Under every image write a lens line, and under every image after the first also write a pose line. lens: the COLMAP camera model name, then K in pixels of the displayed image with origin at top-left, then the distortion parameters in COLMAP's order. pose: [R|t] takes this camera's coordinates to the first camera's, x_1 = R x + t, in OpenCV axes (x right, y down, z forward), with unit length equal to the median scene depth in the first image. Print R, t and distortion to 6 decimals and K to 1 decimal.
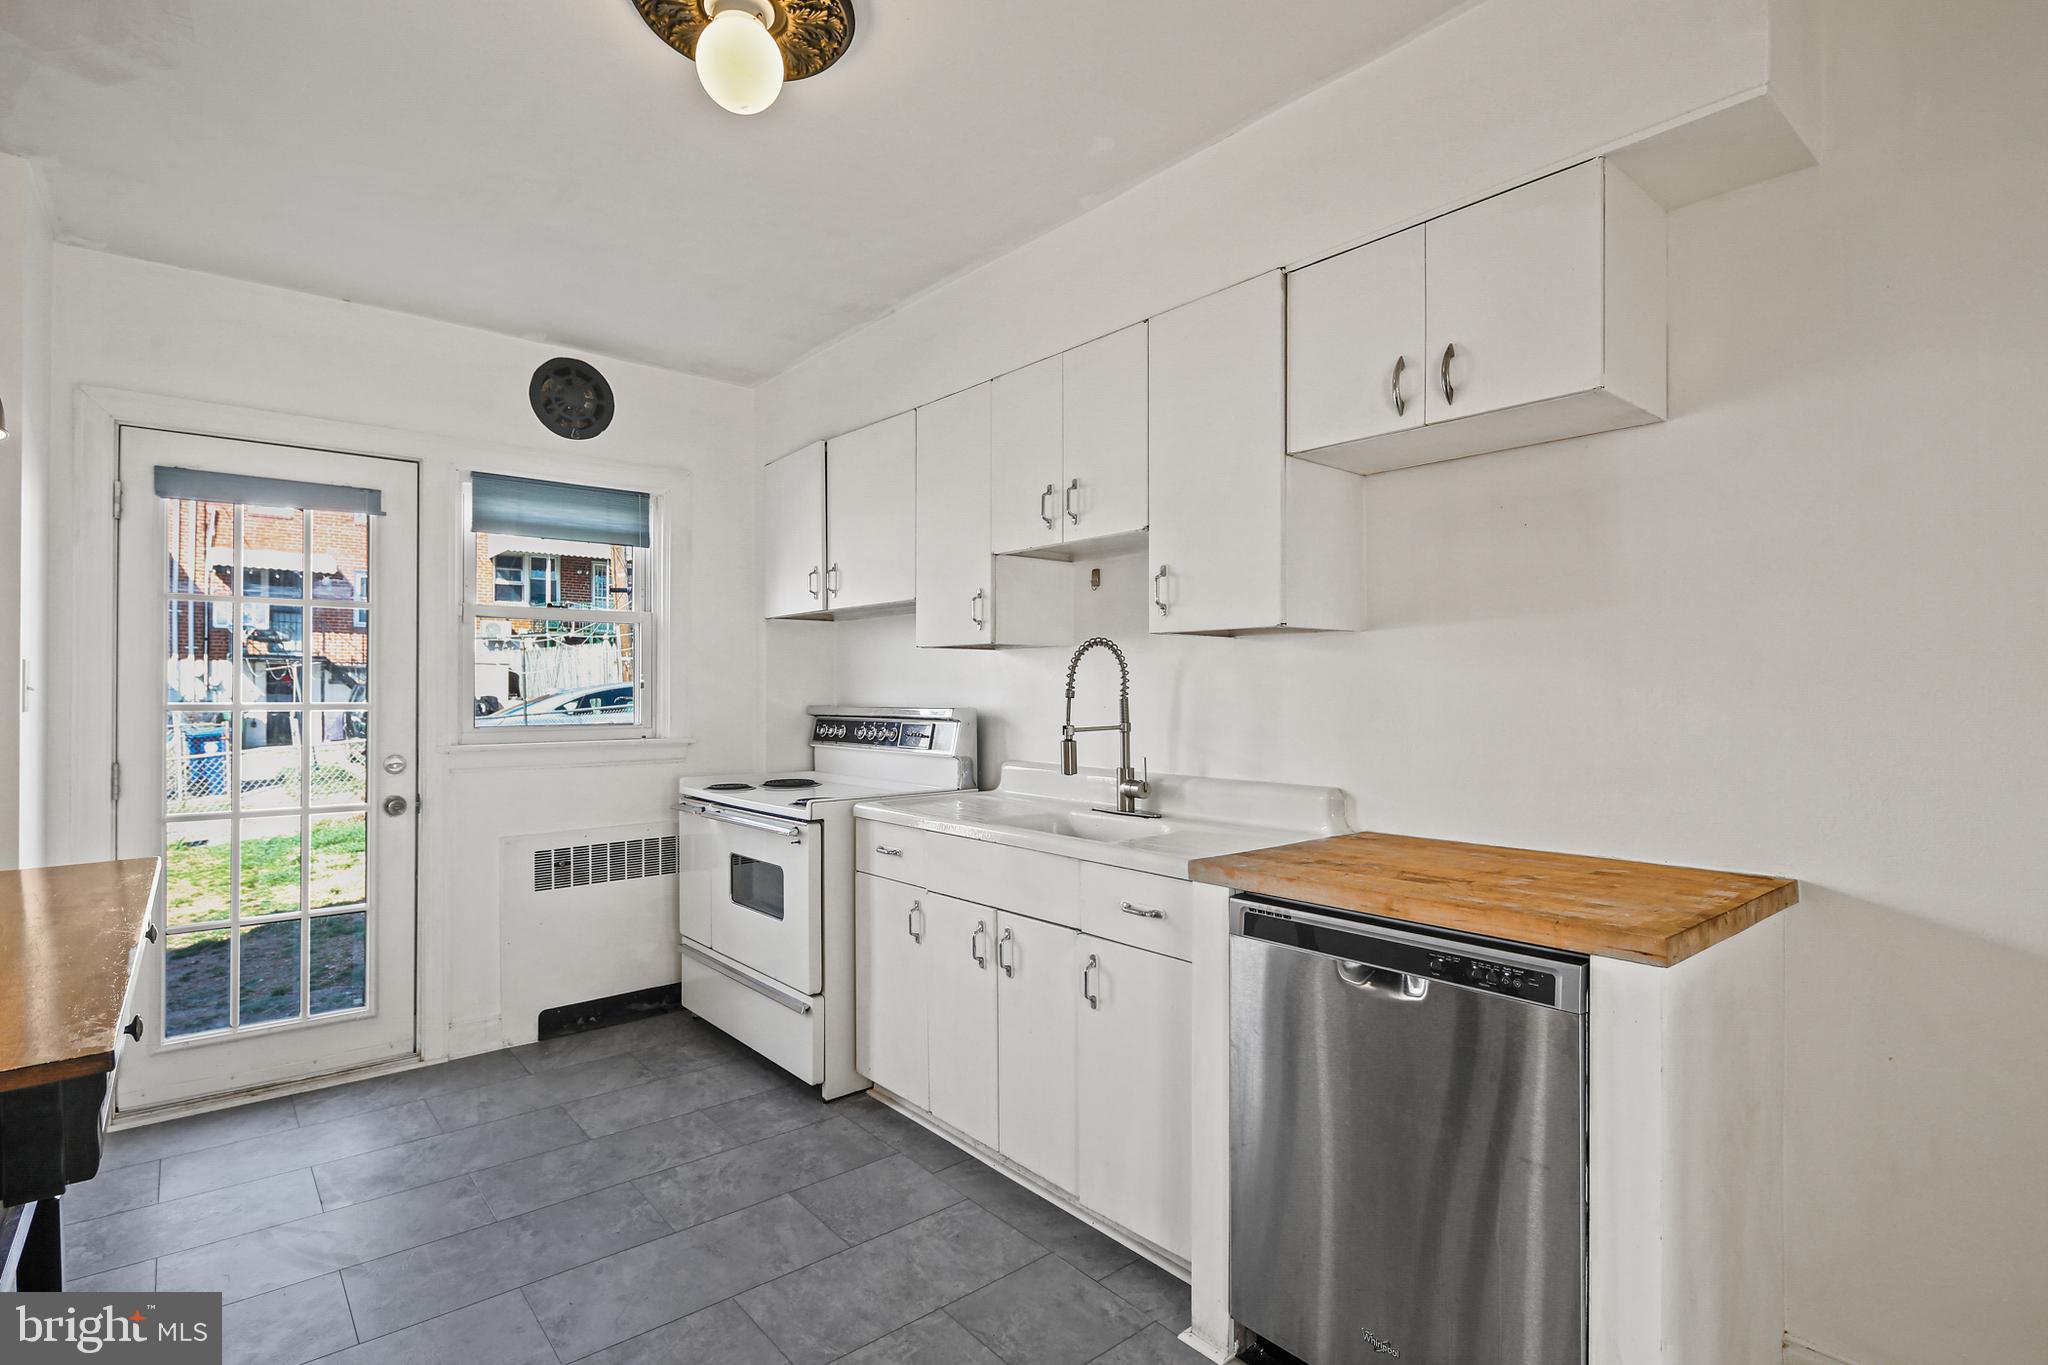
lens RADIAL K [[993.0, 0, 1021.2], [0, 993.0, 692.0], [0, 0, 1]] dist [-0.000053, -0.001717]
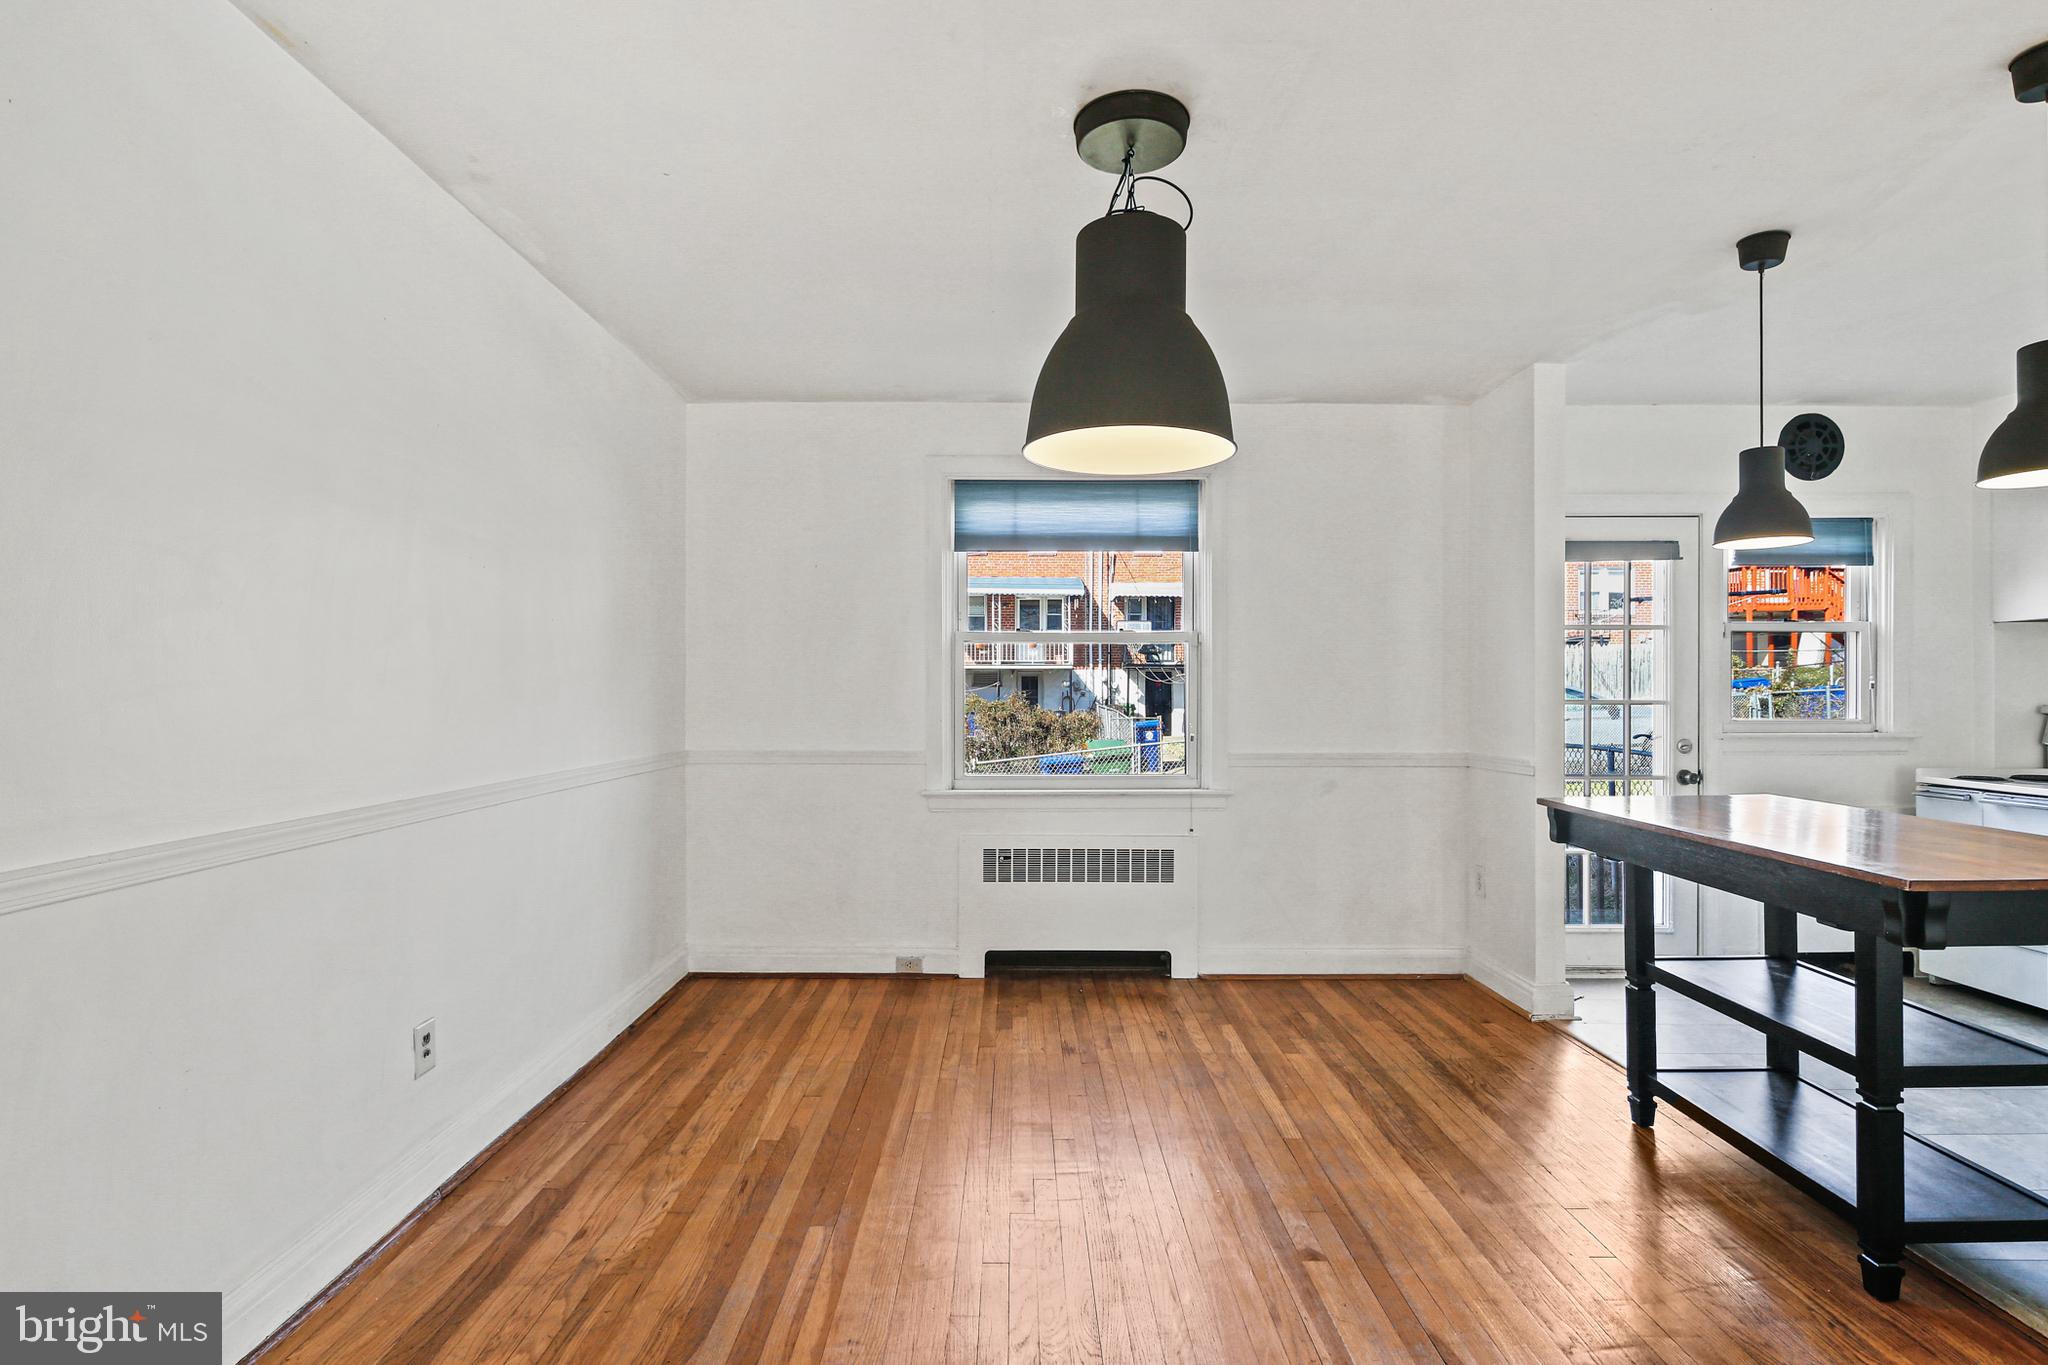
lens RADIAL K [[993.0, 0, 1021.2], [0, 993.0, 692.0], [0, 0, 1]] dist [-0.000053, -0.001717]
pose [[0.769620, 0.002236, -0.638499, -0.400355], [-0.004097, 0.999991, -0.001436, 0.005762], [0.638489, 0.003721, 0.769622, -0.502884]]
